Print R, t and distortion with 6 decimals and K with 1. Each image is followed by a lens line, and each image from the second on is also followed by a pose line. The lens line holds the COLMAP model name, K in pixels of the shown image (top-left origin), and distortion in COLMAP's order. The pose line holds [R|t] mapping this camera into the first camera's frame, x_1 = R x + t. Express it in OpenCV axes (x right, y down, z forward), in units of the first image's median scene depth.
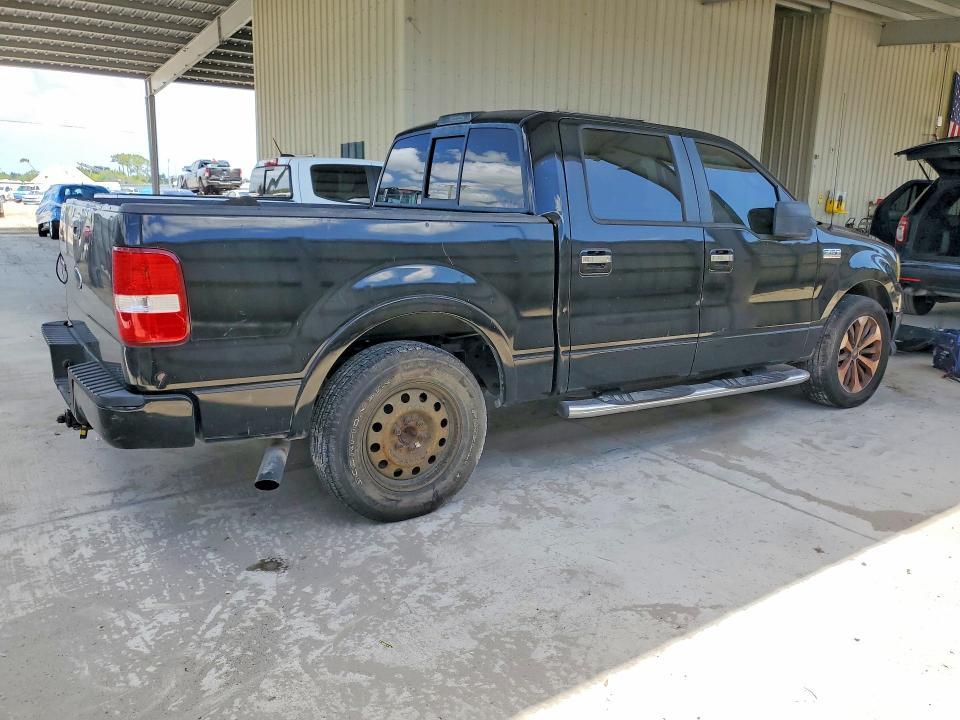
lens RADIAL K [[740.6, 0, 480.0], [0, 740.6, 360.0], [0, 0, 1]] dist [0.004287, -0.003037]
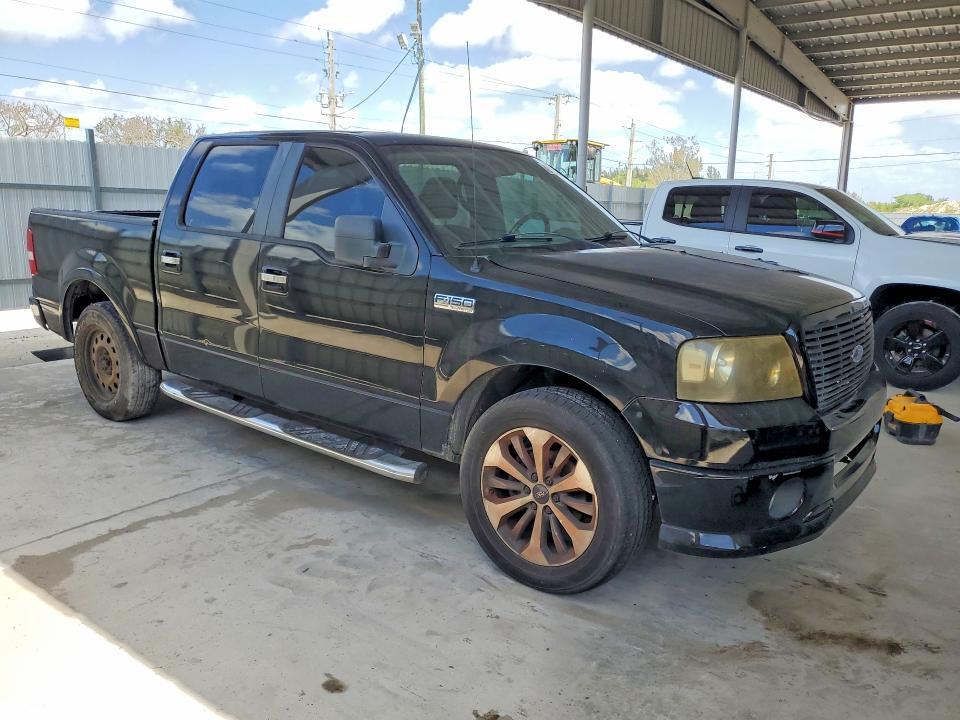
lens RADIAL K [[745.3, 0, 480.0], [0, 745.3, 360.0], [0, 0, 1]] dist [-0.011147, -0.006669]
pose [[0.319681, 0.185573, -0.929175, 1.320361], [-0.224907, 0.967470, 0.115842, -0.213981], [0.920446, 0.171946, 0.351019, 0.987434]]
